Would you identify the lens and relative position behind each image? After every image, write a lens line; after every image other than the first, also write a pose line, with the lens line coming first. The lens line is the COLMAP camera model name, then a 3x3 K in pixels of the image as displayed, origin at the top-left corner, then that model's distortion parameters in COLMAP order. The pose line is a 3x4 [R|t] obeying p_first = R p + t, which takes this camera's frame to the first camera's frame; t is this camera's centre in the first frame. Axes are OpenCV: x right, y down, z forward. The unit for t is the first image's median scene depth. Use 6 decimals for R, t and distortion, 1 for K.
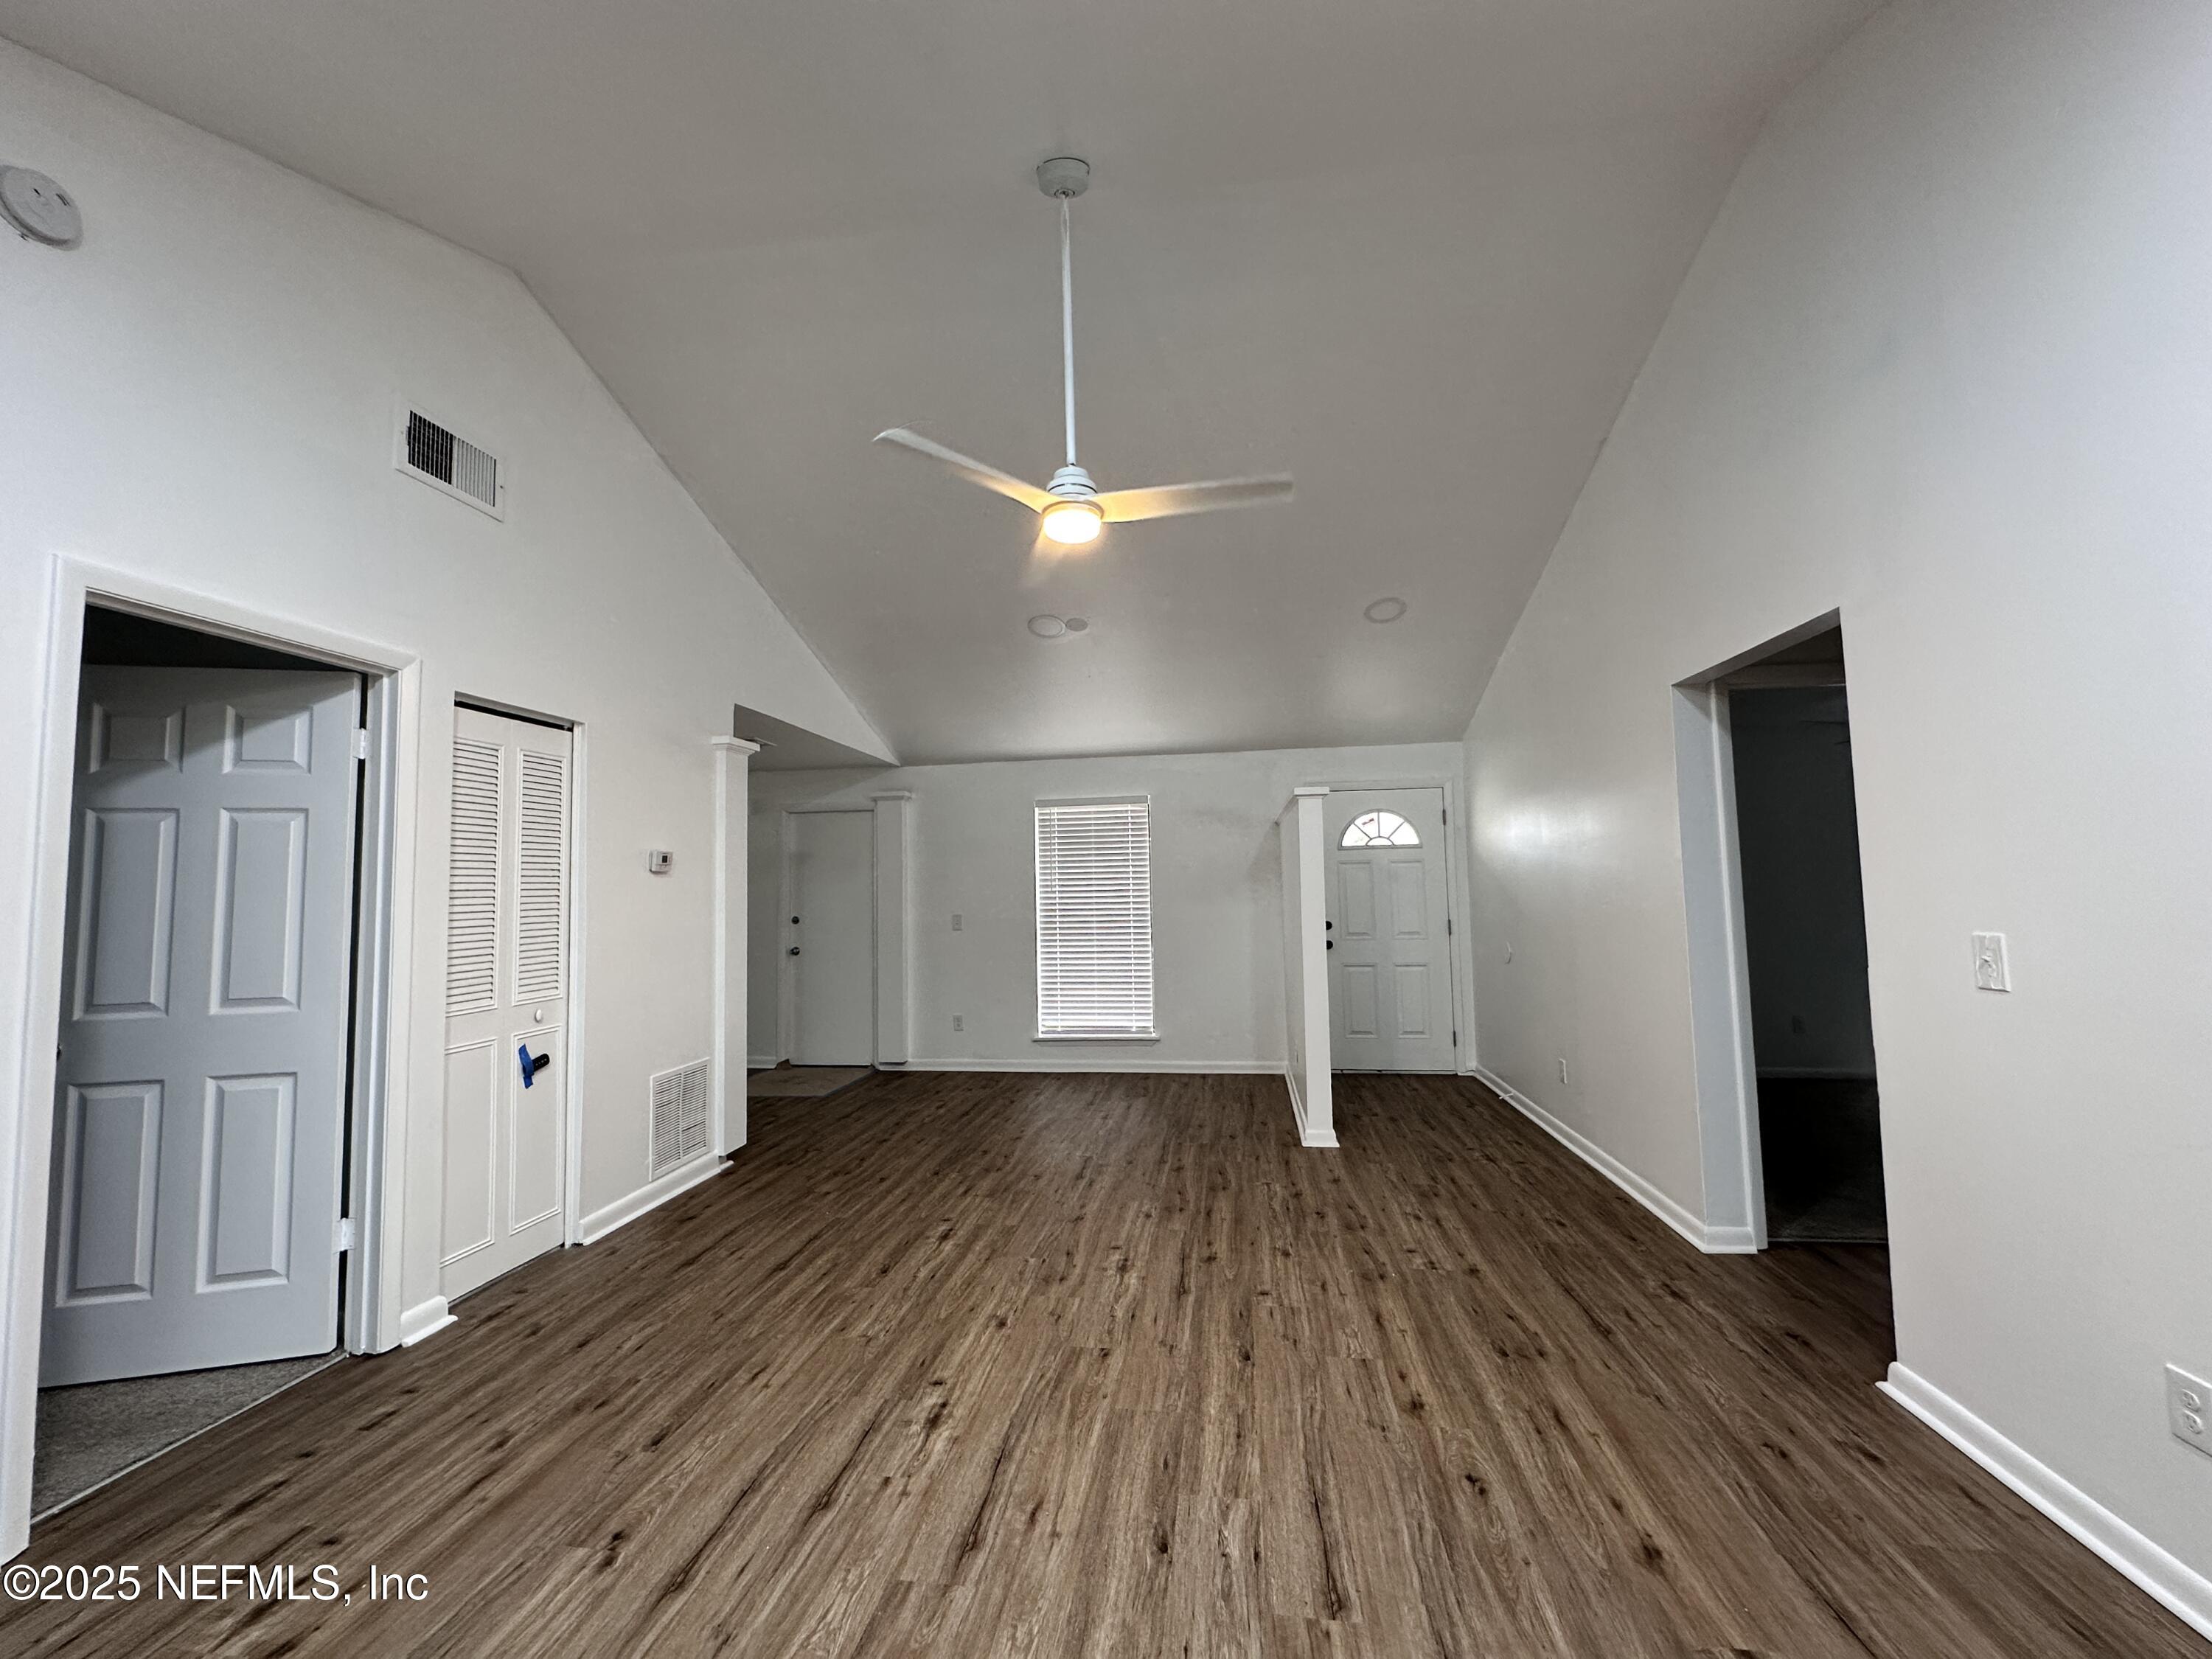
lens RADIAL K [[880.7, 0, 1102.5], [0, 880.7, 829.3], [0, 0, 1]] dist [-0.001421, -0.000136]
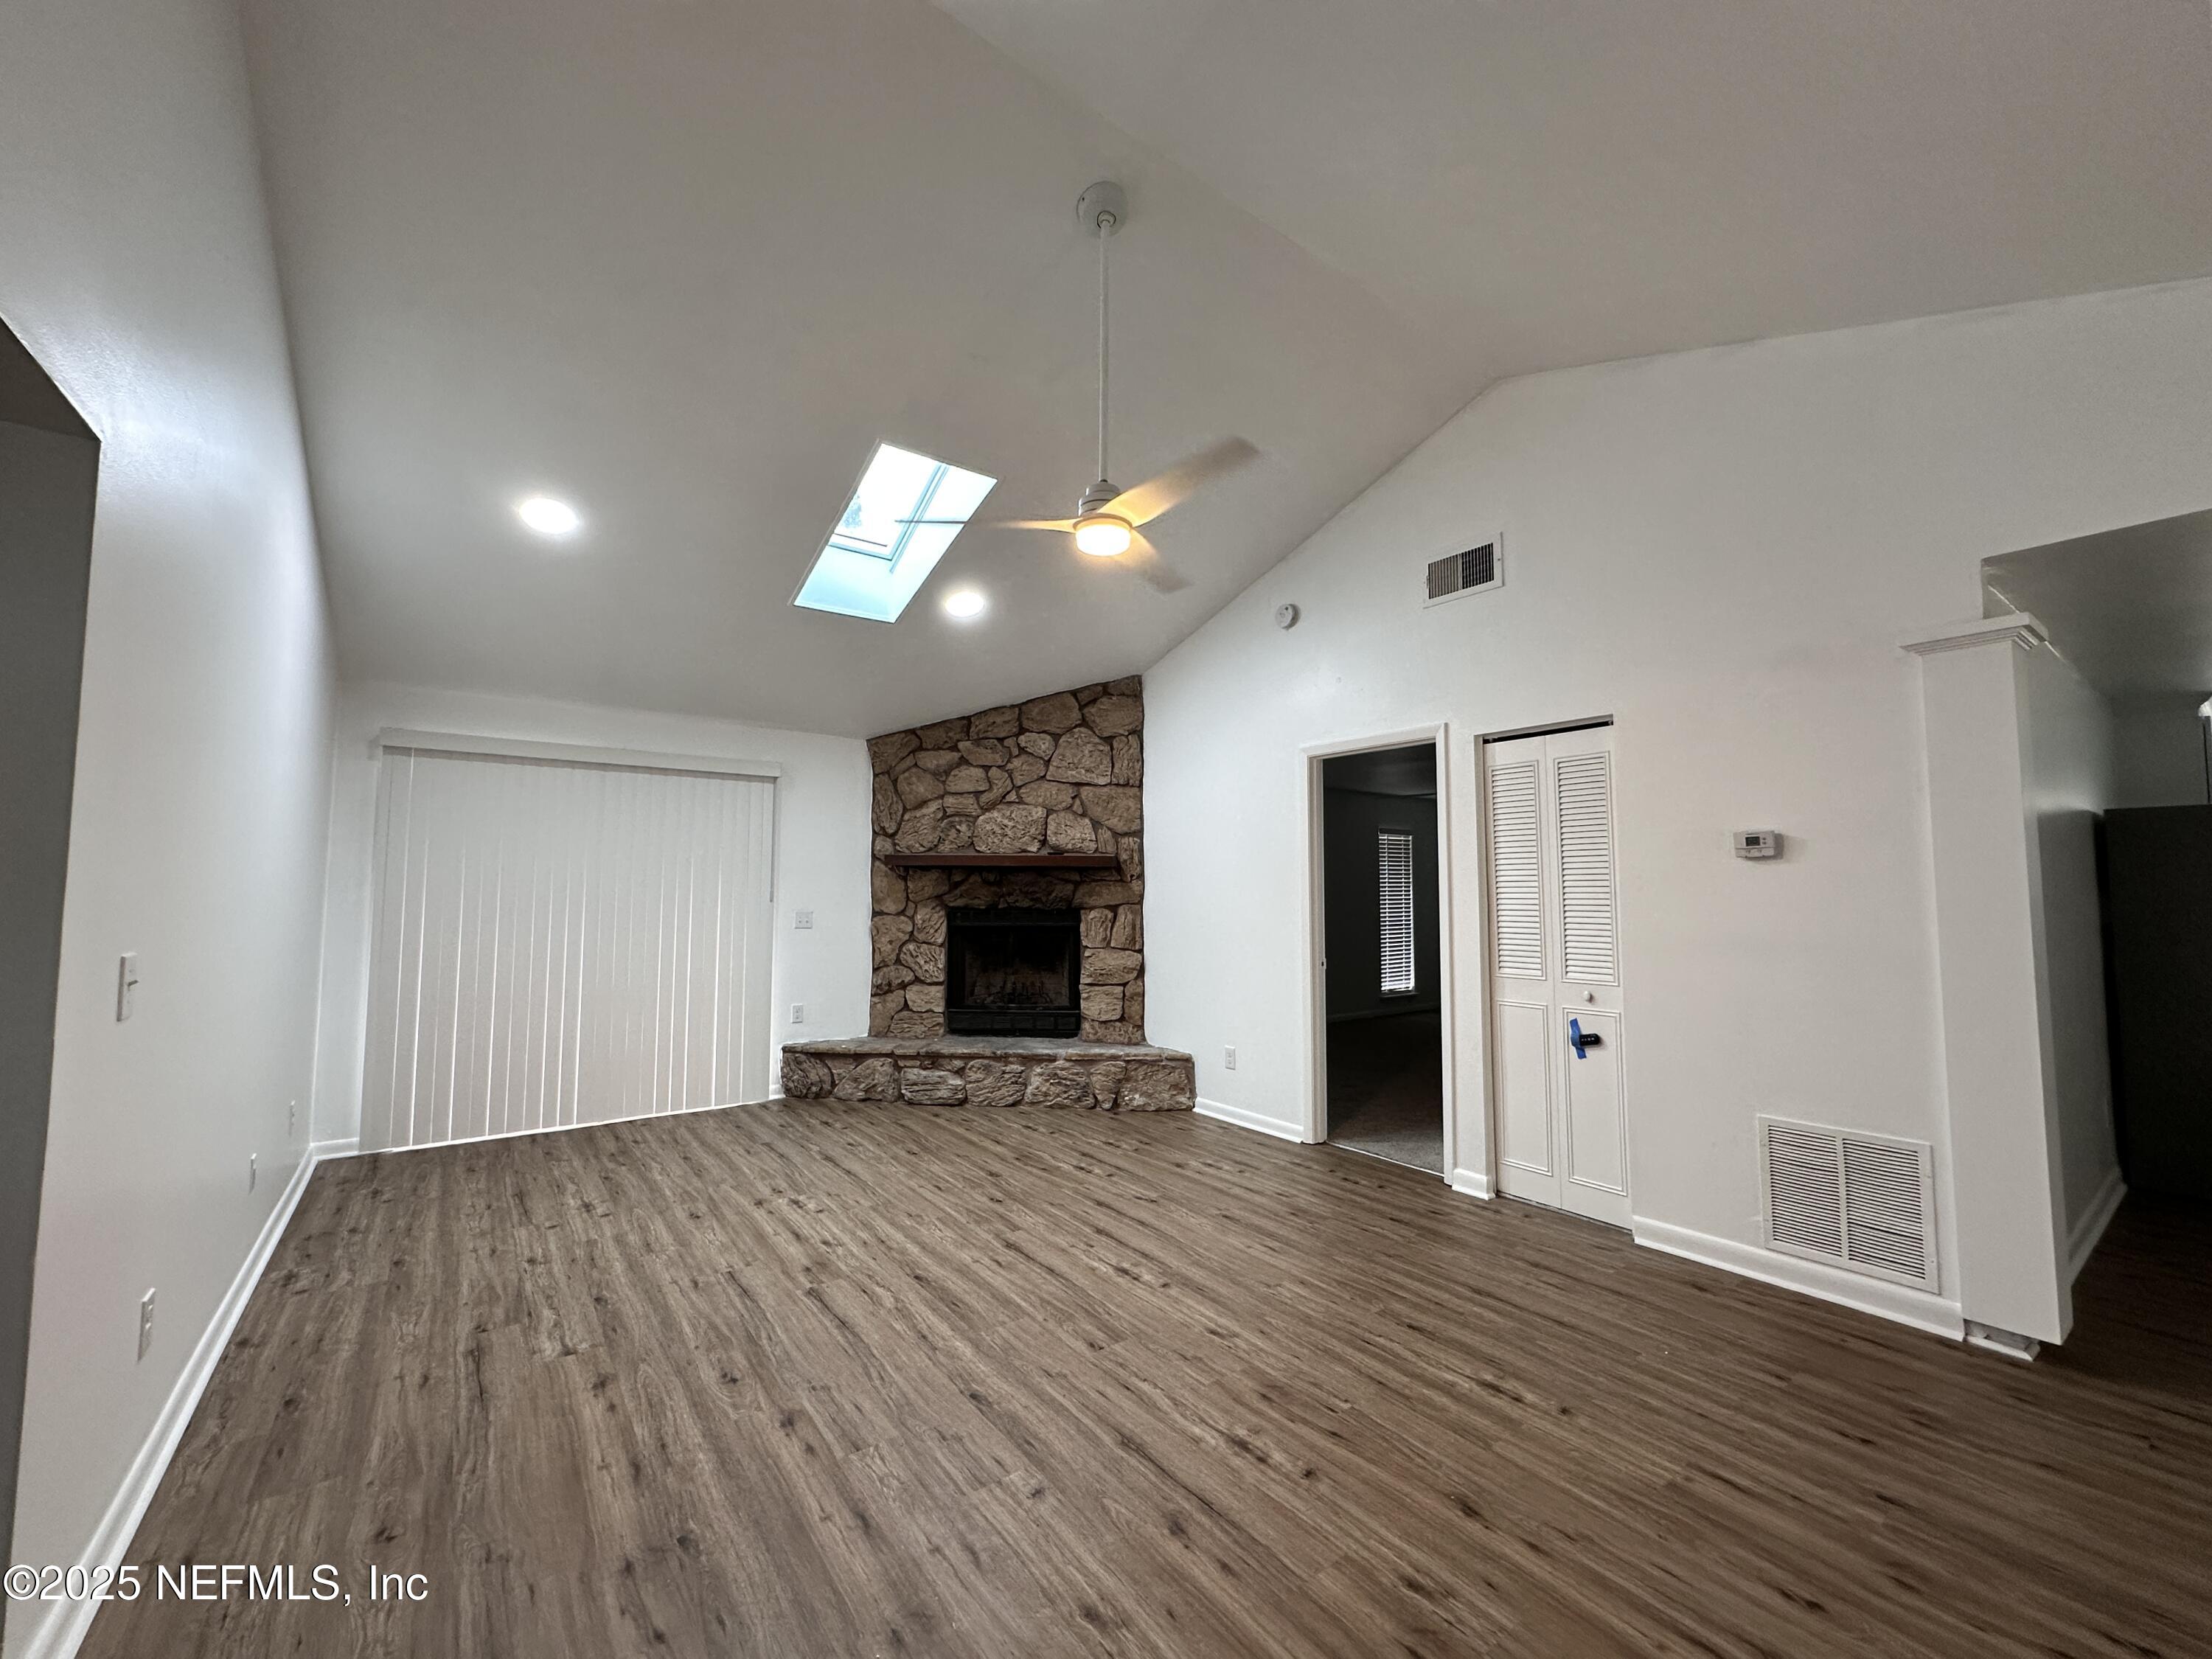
lens RADIAL K [[880.7, 0, 1102.5], [0, 880.7, 829.3], [0, 0, 1]] dist [-0.001421, -0.000136]
pose [[-0.711717, -0.031758, -0.701748, 0.735548], [0.058667, 0.992800, -0.104430, 0.112907], [0.700012, -0.115494, -0.704729, 1.813284]]
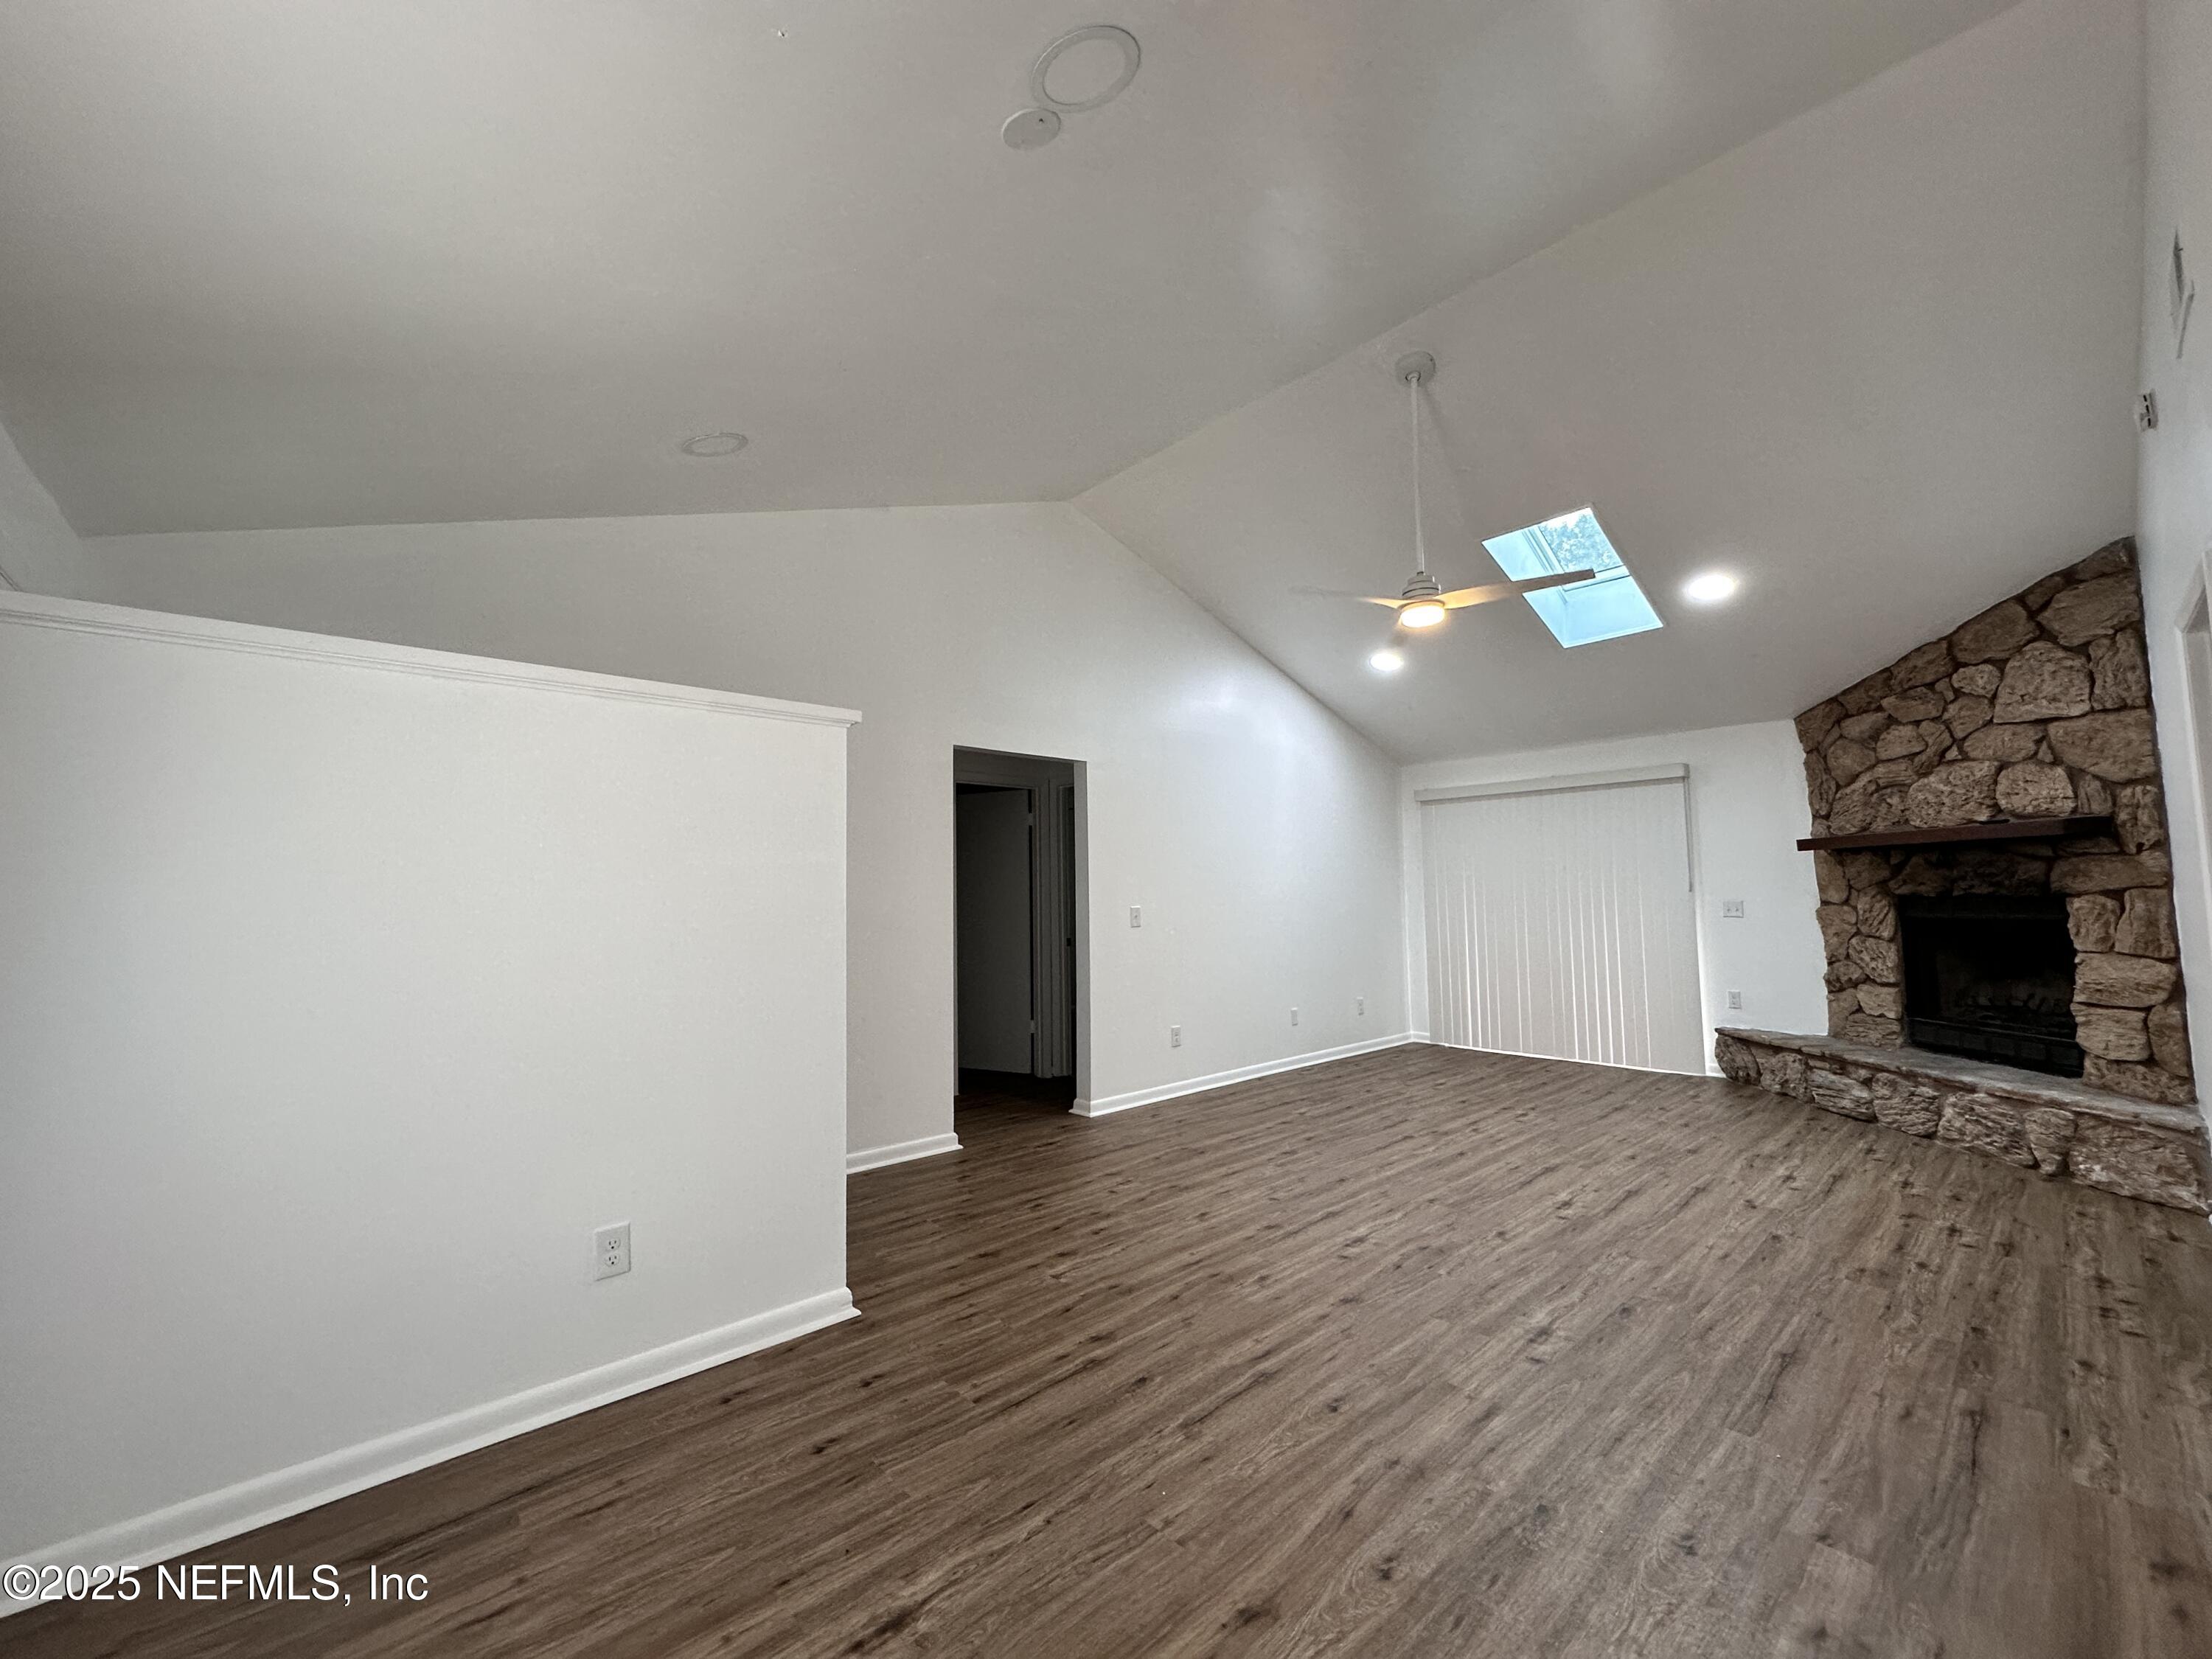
lens RADIAL K [[880.7, 0, 1102.5], [0, 880.7, 829.3], [0, 0, 1]] dist [-0.001421, -0.000136]
pose [[-0.772129, 0.079031, 0.630532, -0.535795], [-0.016680, 0.989374, -0.144434, 0.220545], [-0.635247, -0.122039, -0.762606, 2.522916]]
